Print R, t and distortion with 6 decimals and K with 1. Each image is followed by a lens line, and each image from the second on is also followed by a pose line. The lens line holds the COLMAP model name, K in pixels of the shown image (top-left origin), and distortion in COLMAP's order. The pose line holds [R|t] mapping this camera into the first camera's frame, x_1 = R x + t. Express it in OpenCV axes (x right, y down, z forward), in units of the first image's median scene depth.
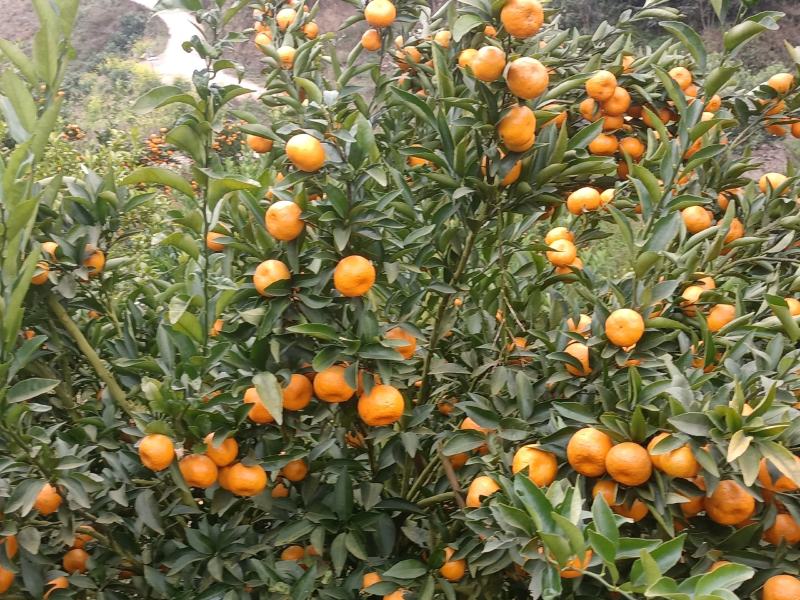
lens RADIAL K [[1132.0, 0, 403.9], [0, 1132.0, 300.8], [0, 0, 1]] dist [0.002921, 0.000000]
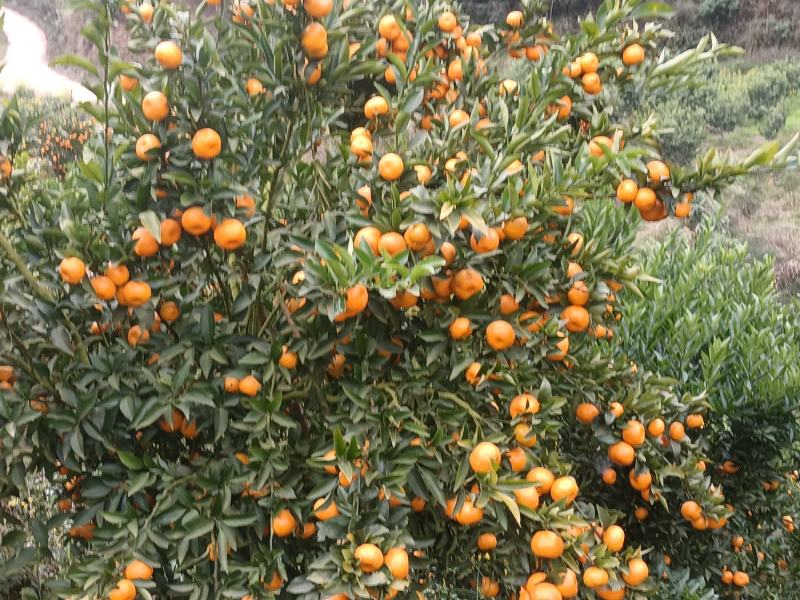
lens RADIAL K [[1132.0, 0, 399.1], [0, 1132.0, 299.8], [0, 0, 1]] dist [0.002921, 0.000000]
pose [[0.991465, -0.049269, 0.120705, 0.015247], [0.049524, 0.998773, 0.000883, 0.184911], [-0.120600, 0.005102, 0.992688, -0.456416]]
